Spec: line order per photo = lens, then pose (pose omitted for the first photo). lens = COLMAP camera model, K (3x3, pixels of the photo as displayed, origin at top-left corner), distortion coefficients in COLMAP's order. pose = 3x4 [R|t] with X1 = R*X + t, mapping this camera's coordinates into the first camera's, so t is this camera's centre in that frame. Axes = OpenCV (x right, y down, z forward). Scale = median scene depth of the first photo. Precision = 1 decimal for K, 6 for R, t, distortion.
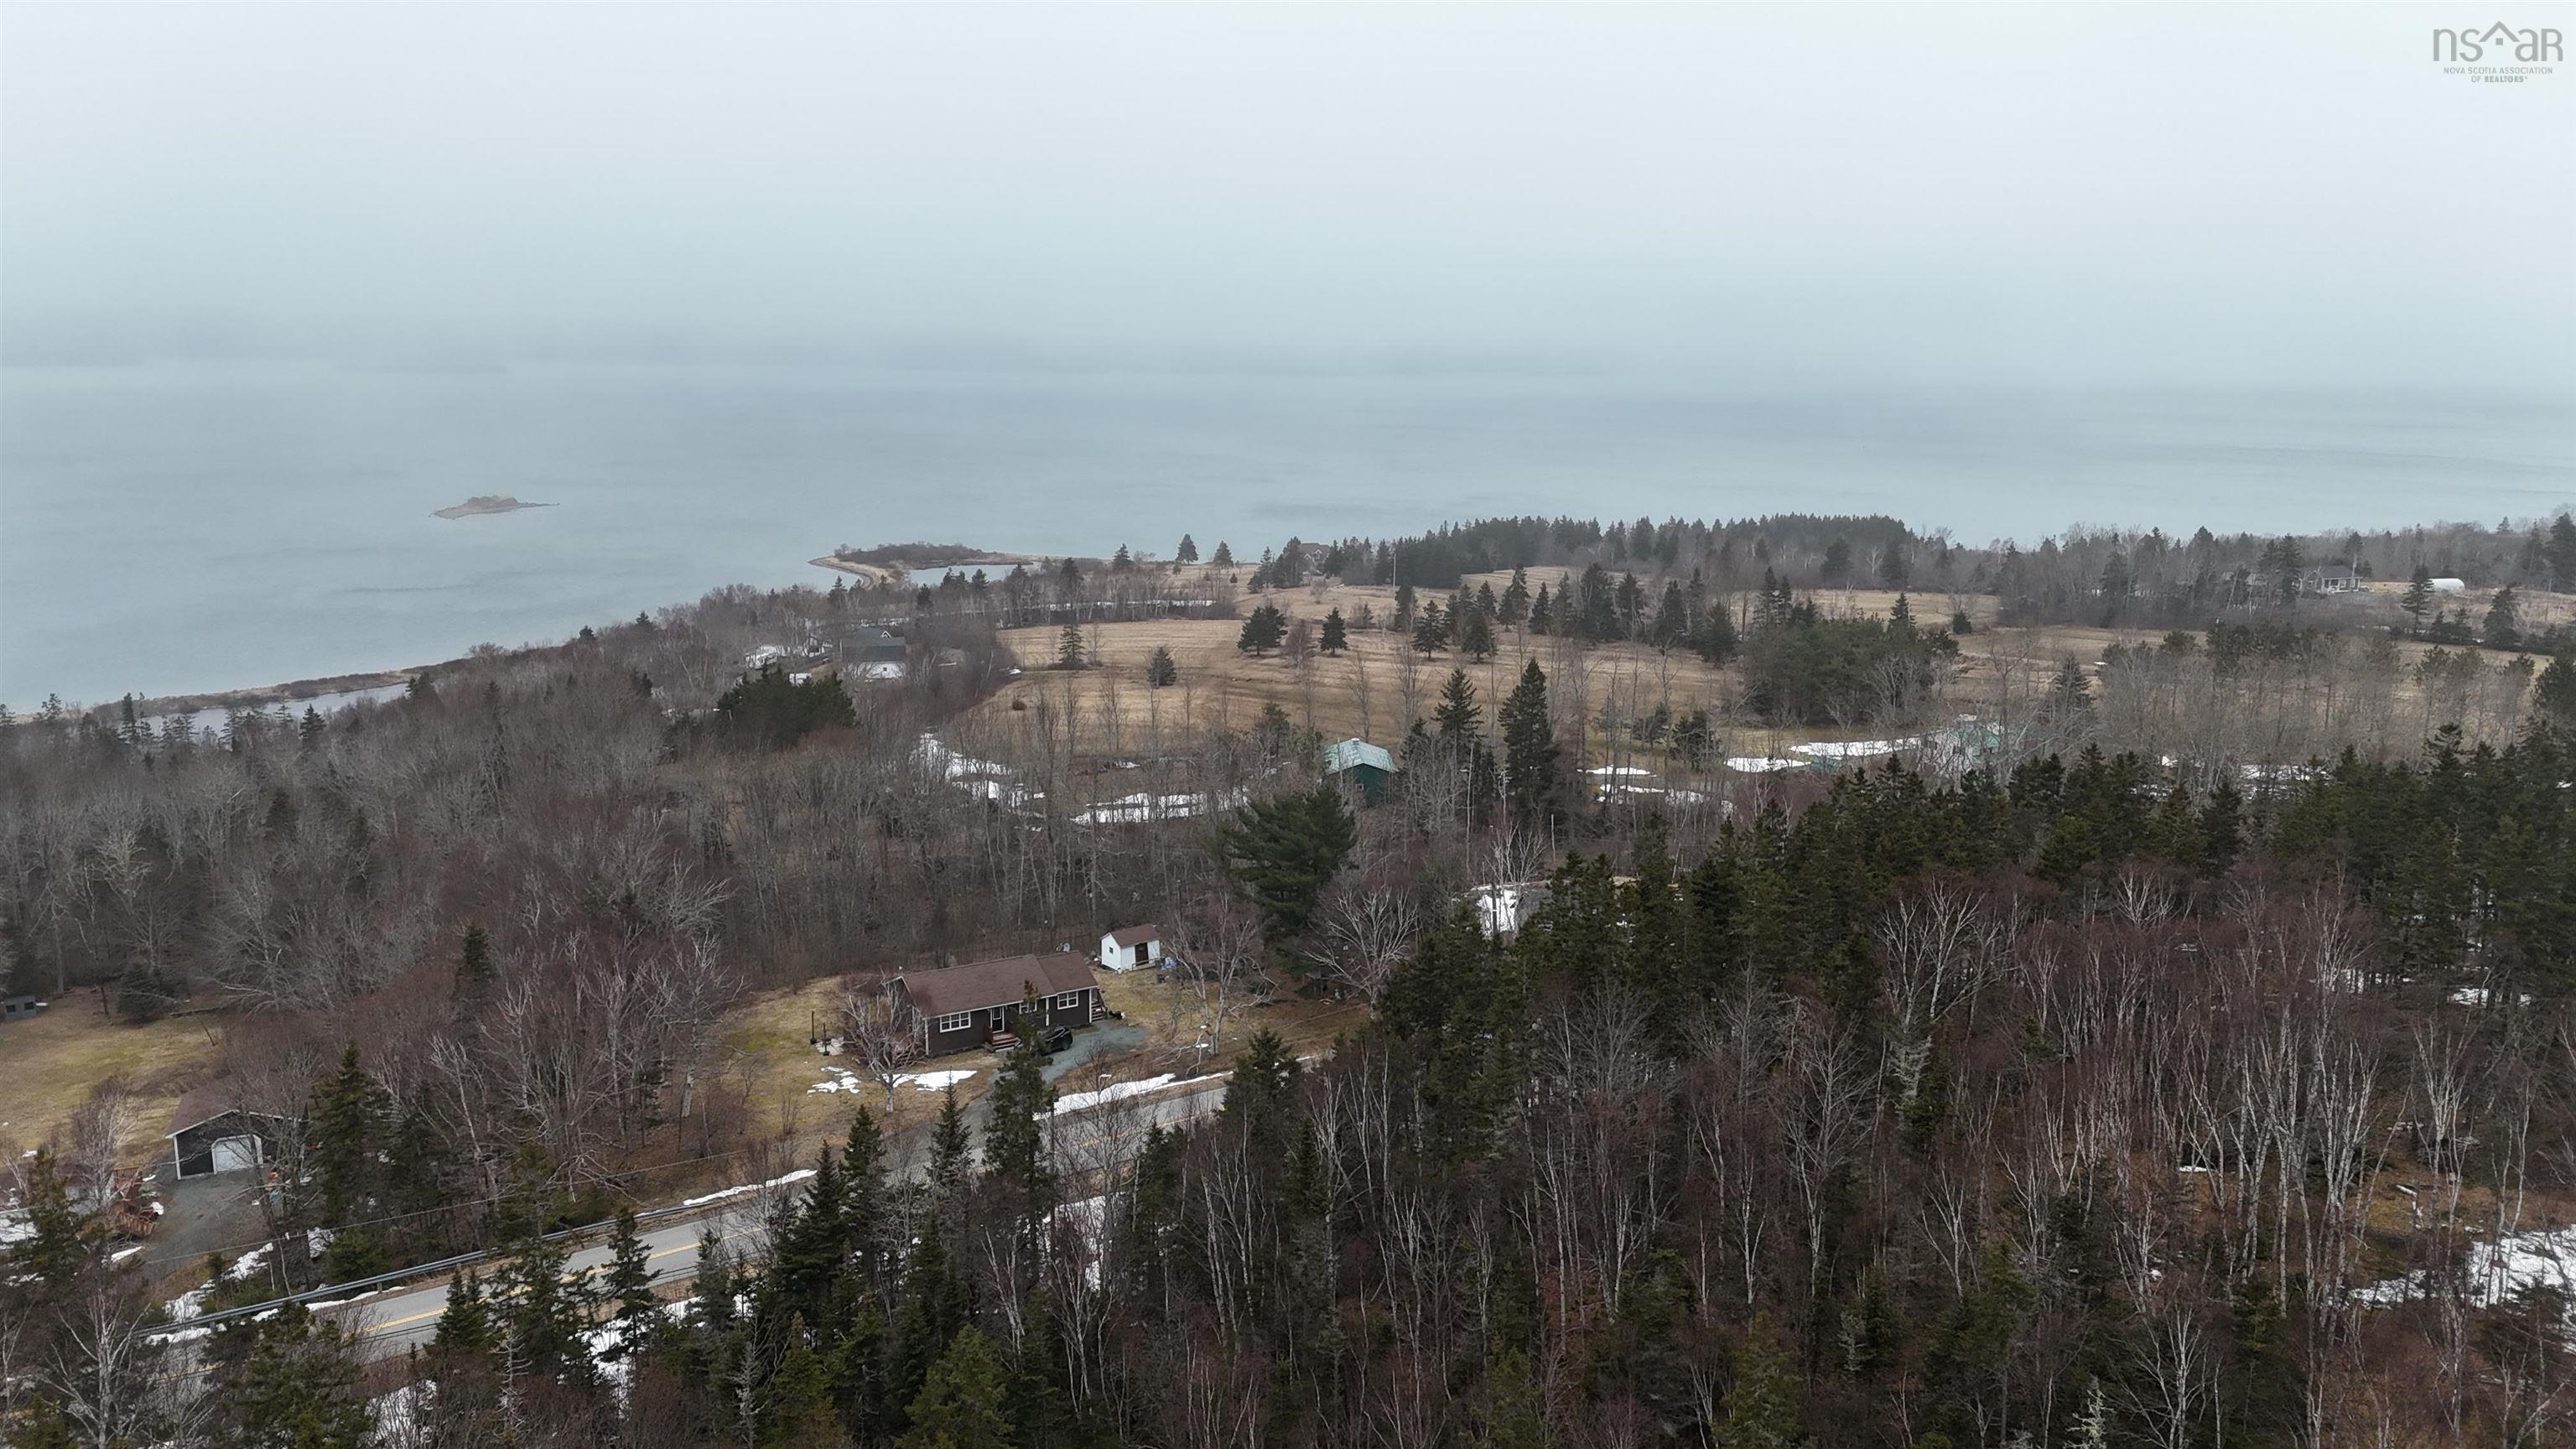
lens RADIAL K [[1858.1, 0, 1306.3], [0, 1858.1, 728.2], [0, 0, 1]] dist [0.088628, -0.094654]
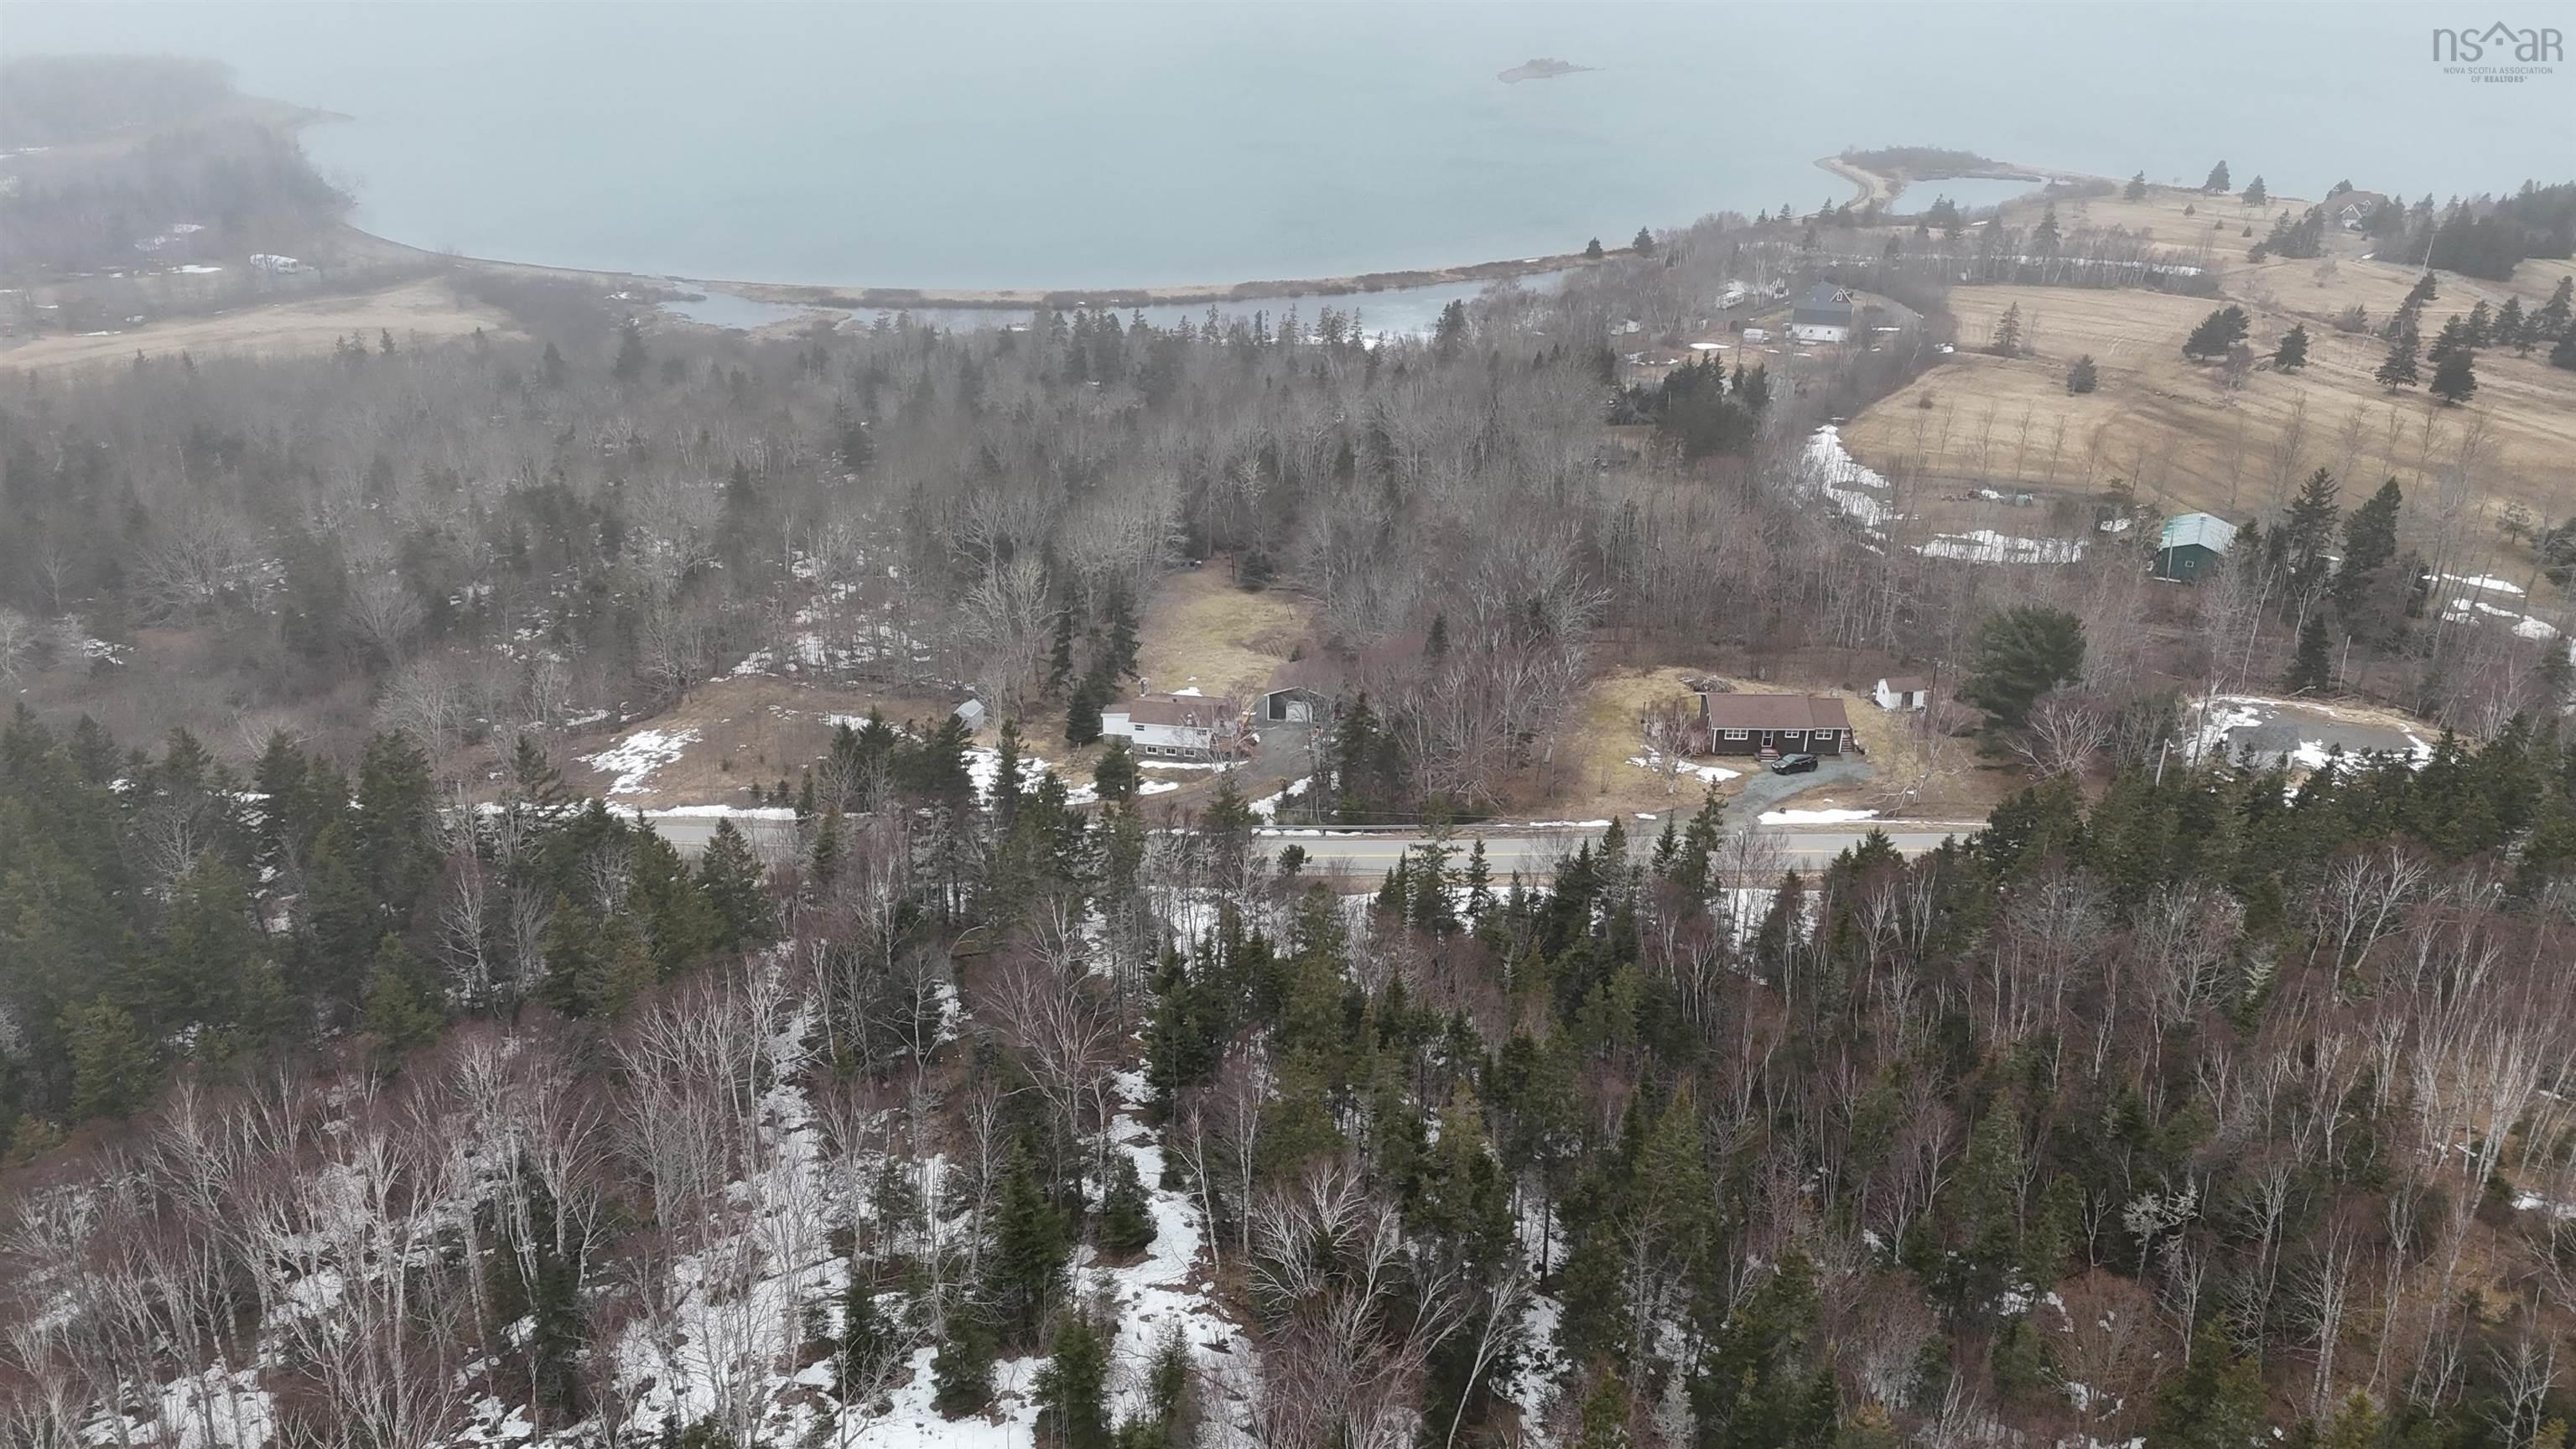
lens RADIAL K [[1863.9, 0, 1310.1], [0, 1863.9, 728.1], [0, 0, 1]] dist [0.093082, -0.109417]
pose [[0.862196, 0.220265, -0.456182, 0.146171], [-0.103133, 0.957985, 0.267635, -0.157377], [0.495966, -0.183706, 0.848687, -0.293999]]
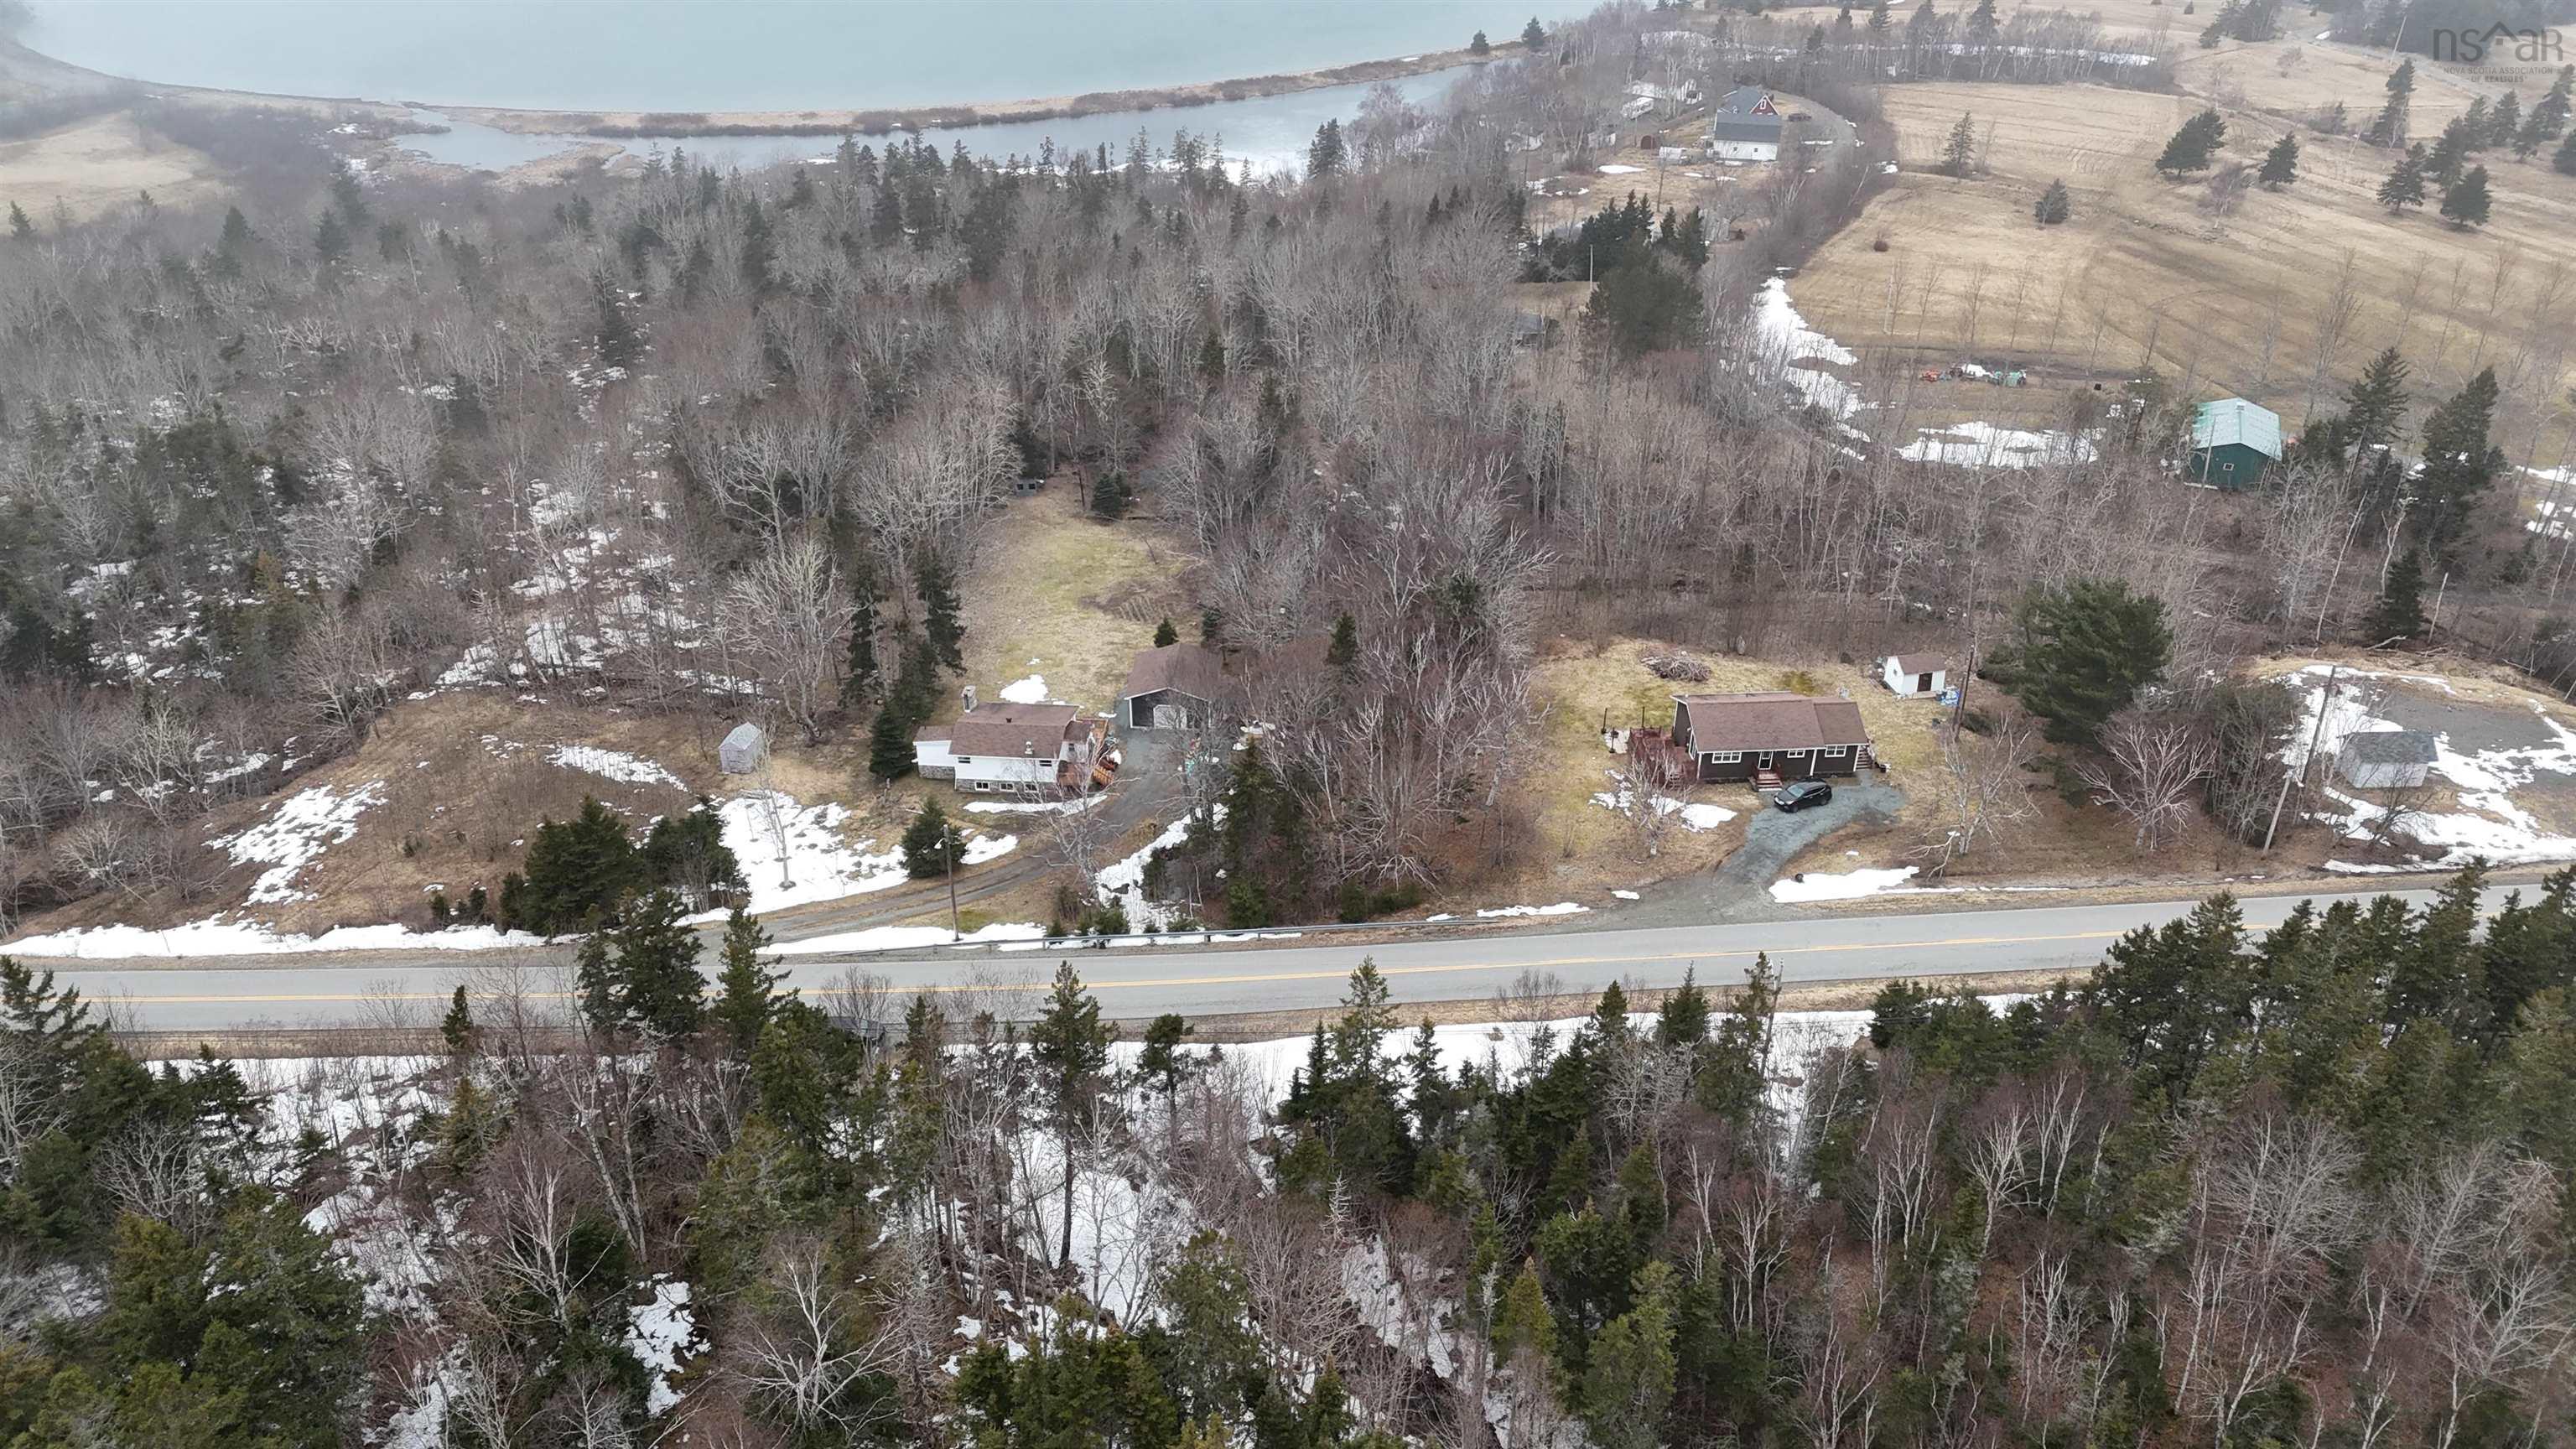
lens RADIAL K [[1858.1, 0, 1306.3], [0, 1858.1, 728.2], [0, 0, 1]] dist [0.088628, -0.094654]
pose [[0.897345, 0.231623, -0.375663, 0.000060], [-0.084225, 0.925441, 0.369411, -0.201458], [0.433218, -0.299849, 0.849949, -0.035970]]
